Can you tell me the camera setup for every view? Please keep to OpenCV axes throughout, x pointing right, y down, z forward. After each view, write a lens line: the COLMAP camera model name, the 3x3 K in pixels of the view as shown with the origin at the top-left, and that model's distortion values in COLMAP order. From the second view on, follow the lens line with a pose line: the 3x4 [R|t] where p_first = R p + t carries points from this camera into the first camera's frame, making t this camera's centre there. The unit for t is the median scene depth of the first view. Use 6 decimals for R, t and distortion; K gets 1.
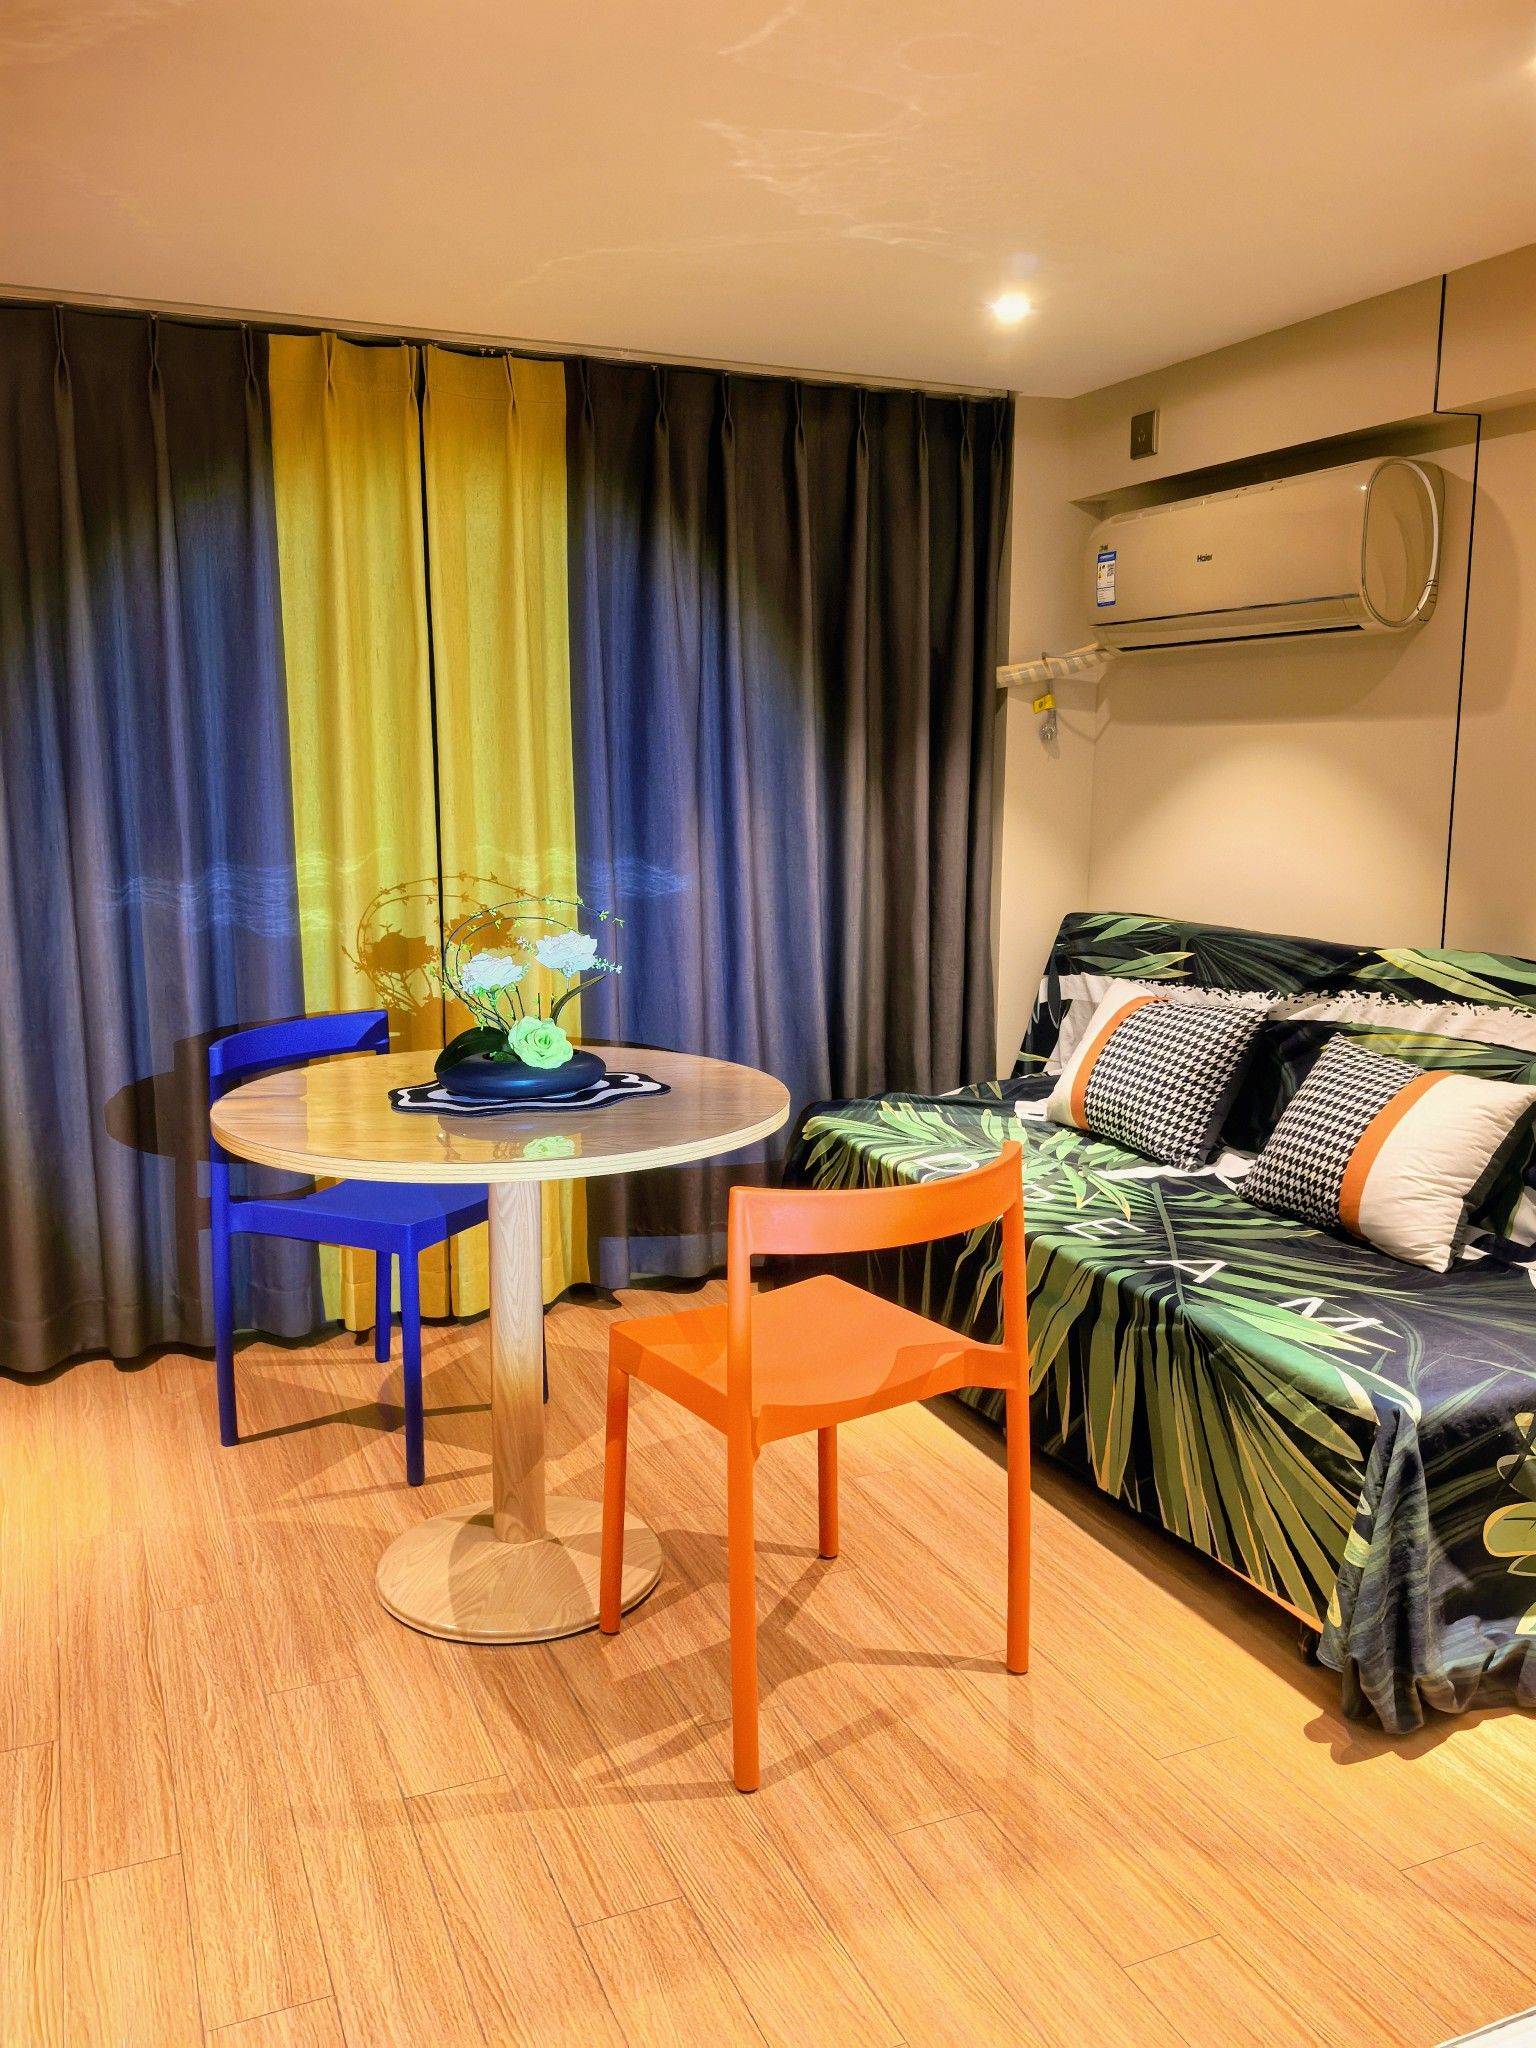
lens RADIAL K [[1615.0, 0, 790.6], [0, 1615.0, 1012.5], [0, 0, 1]] dist [0.042167, -0.073741]
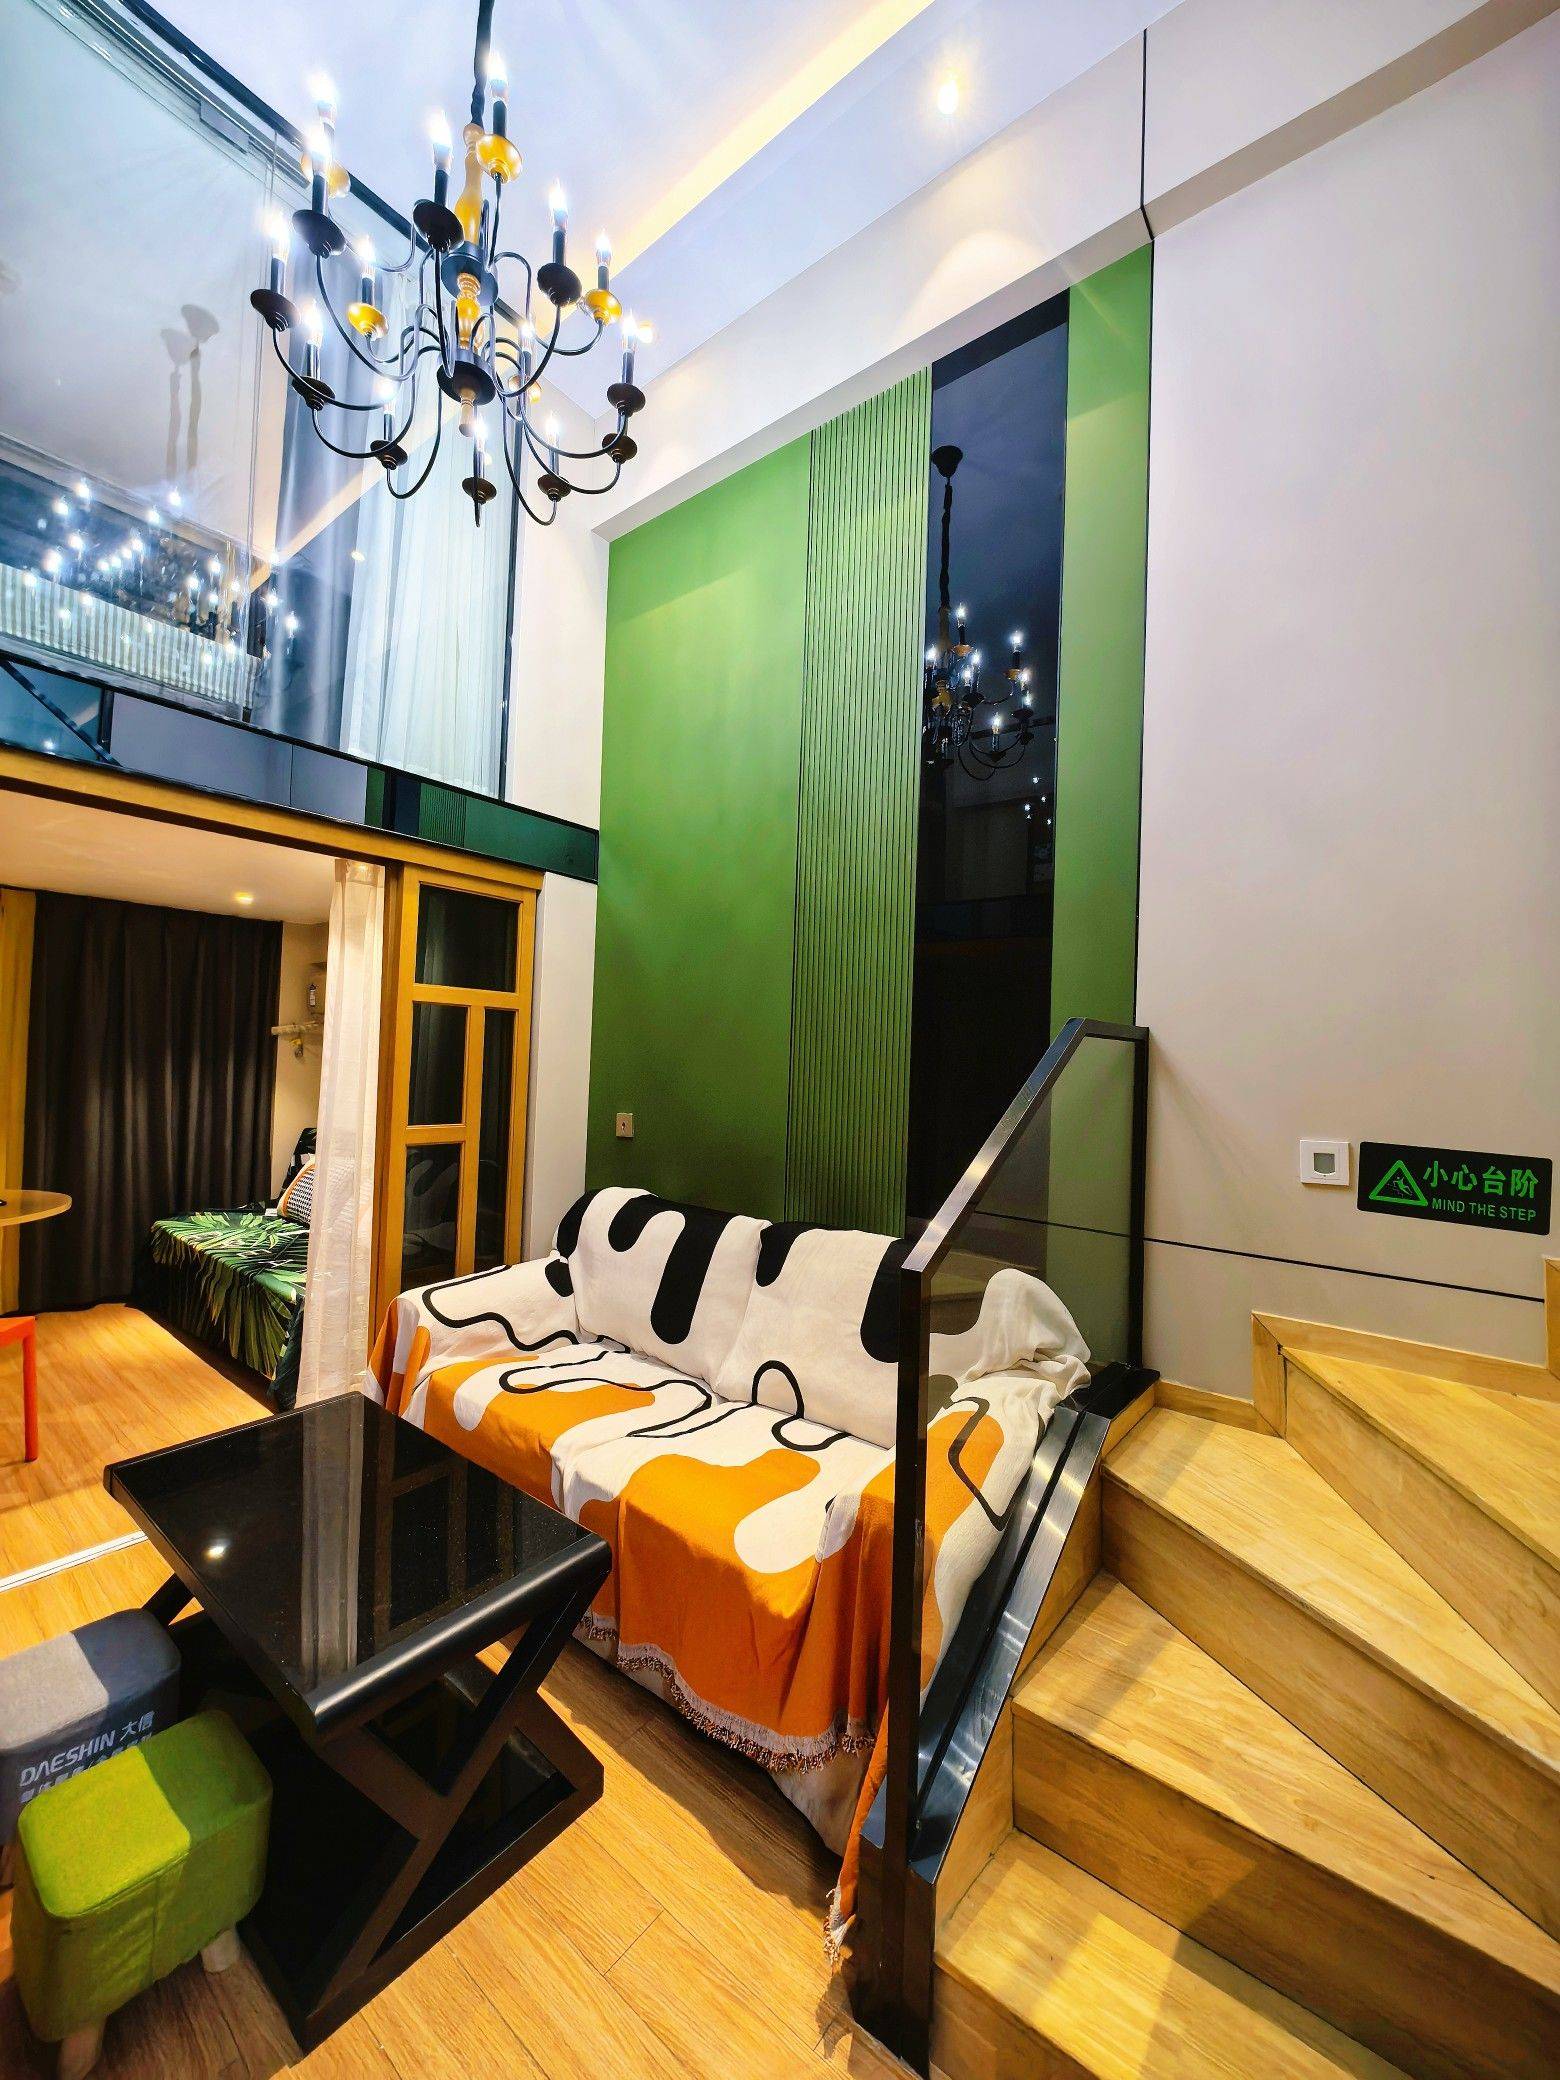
lens RADIAL K [[802.4, 0, 786.8], [0, 802.4, 1036.1], [0, 0, 1]] dist [-0.010002, 0.000245]
pose [[0.882513, 0.030923, 0.469271, 0.323669], [0.049492, 0.986188, -0.158061, 0.035782], [-0.467677, 0.162716, 0.868793, -0.523468]]
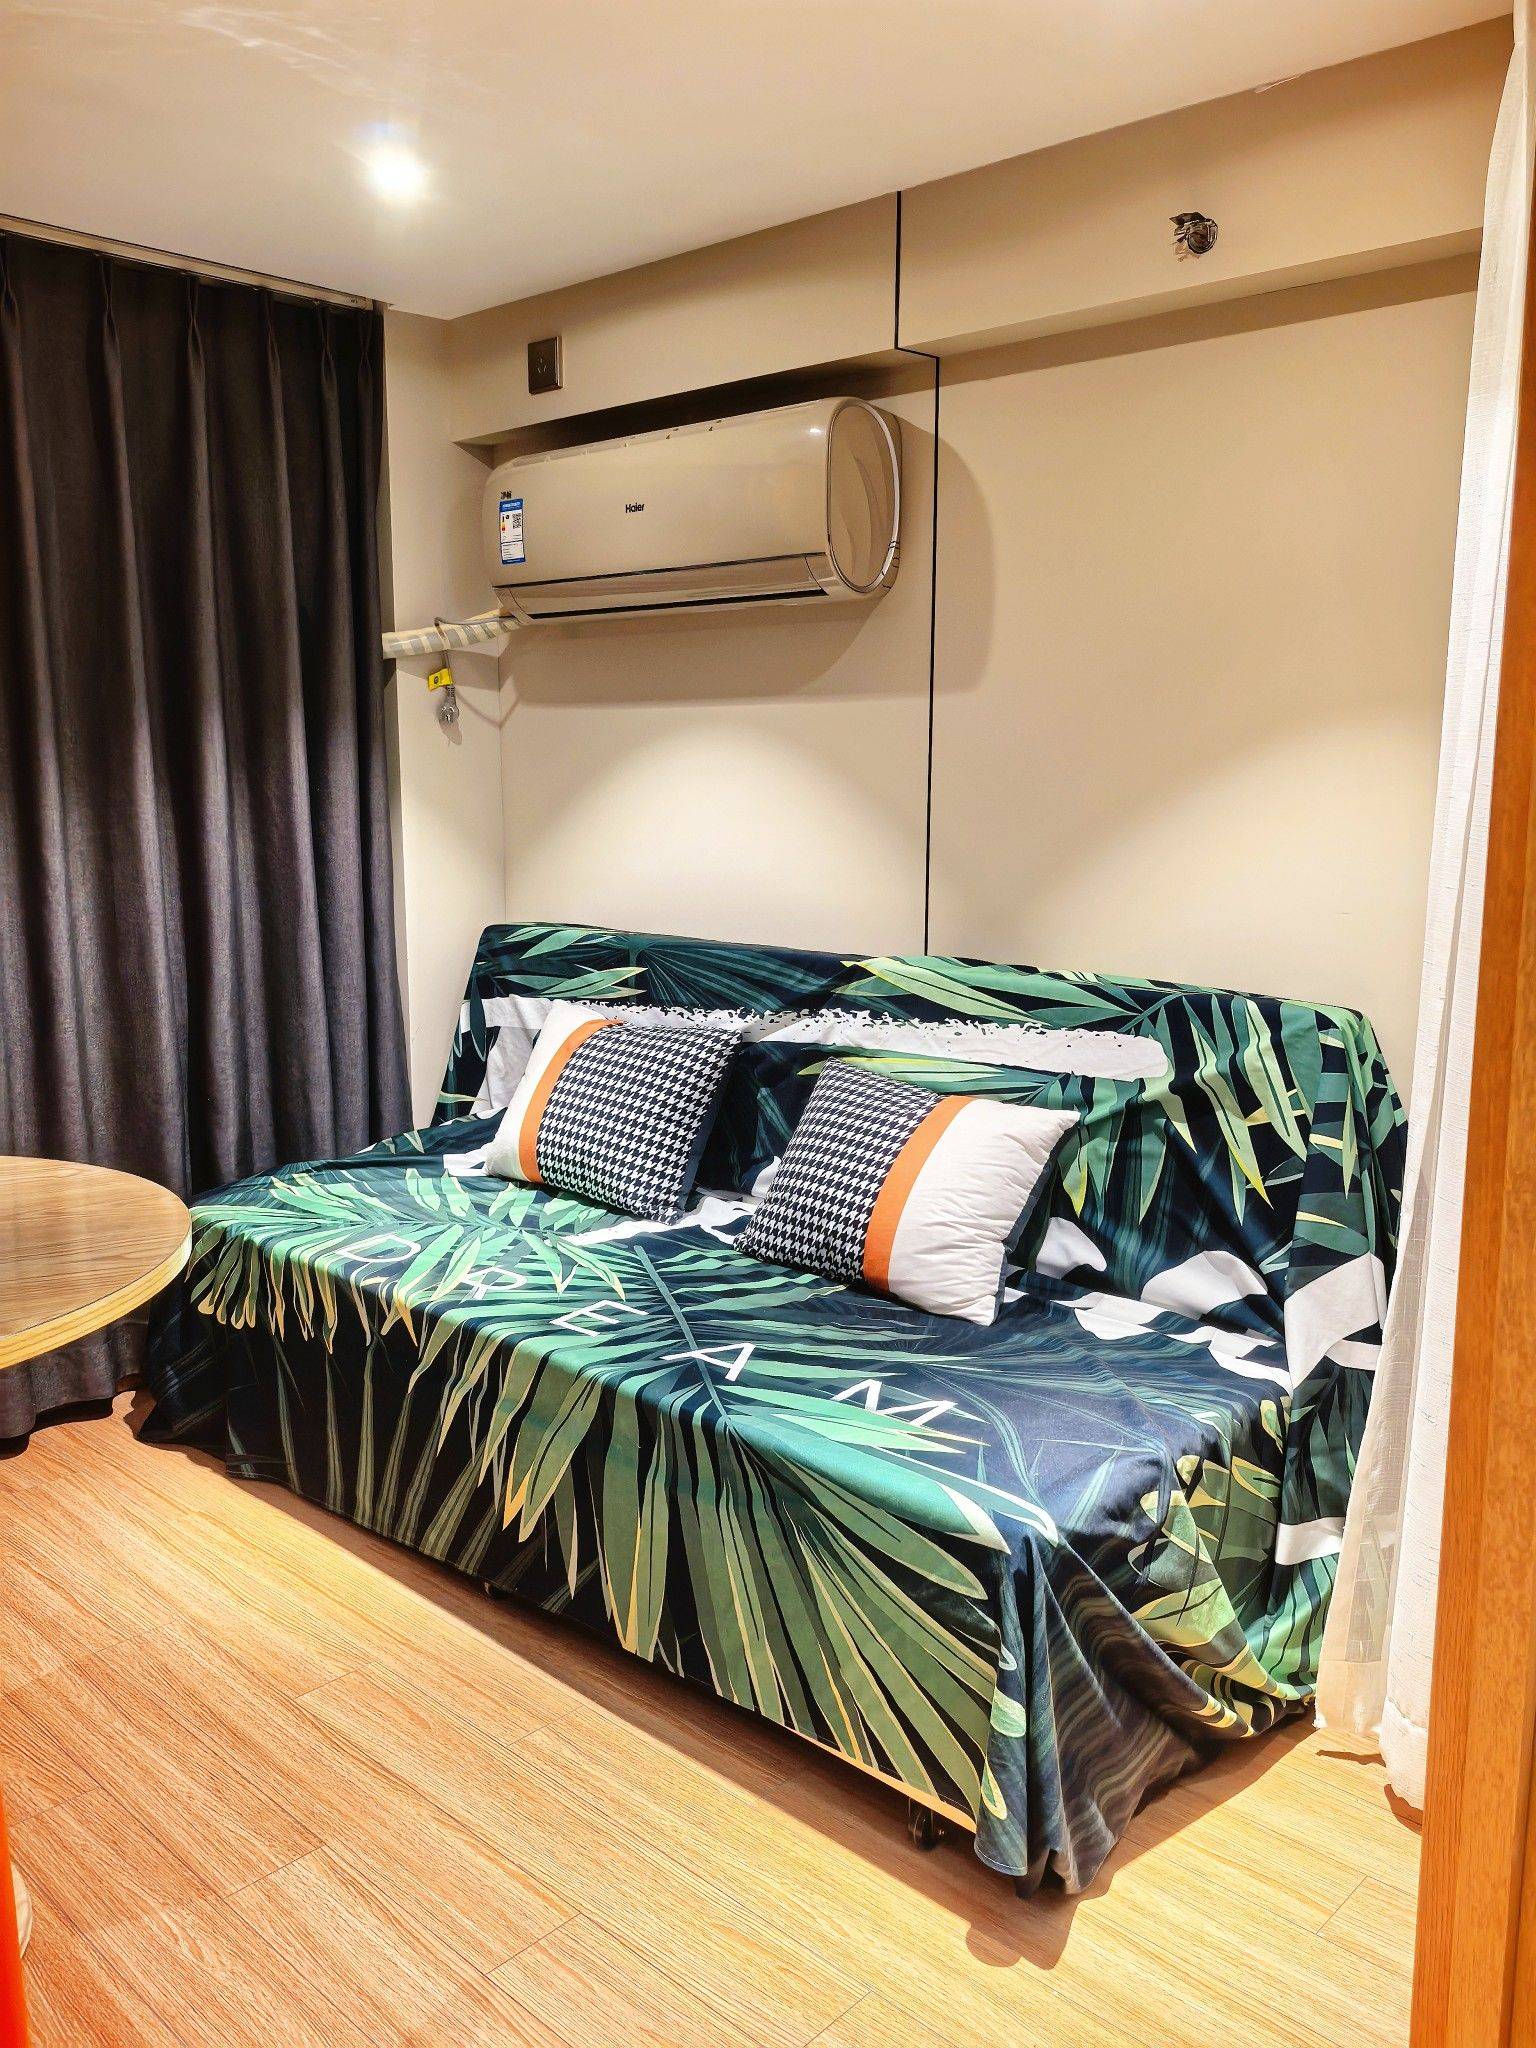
lens RADIAL K [[1615.0, 0, 790.6], [0, 1615.0, 1012.5], [0, 0, 1]] dist [0.042167, -0.073741]
pose [[0.917046, -0.061432, 0.394020, -0.025942], [0.061786, 0.998020, 0.011800, -0.021262], [-0.393965, 0.013524, 0.919026, 0.205308]]
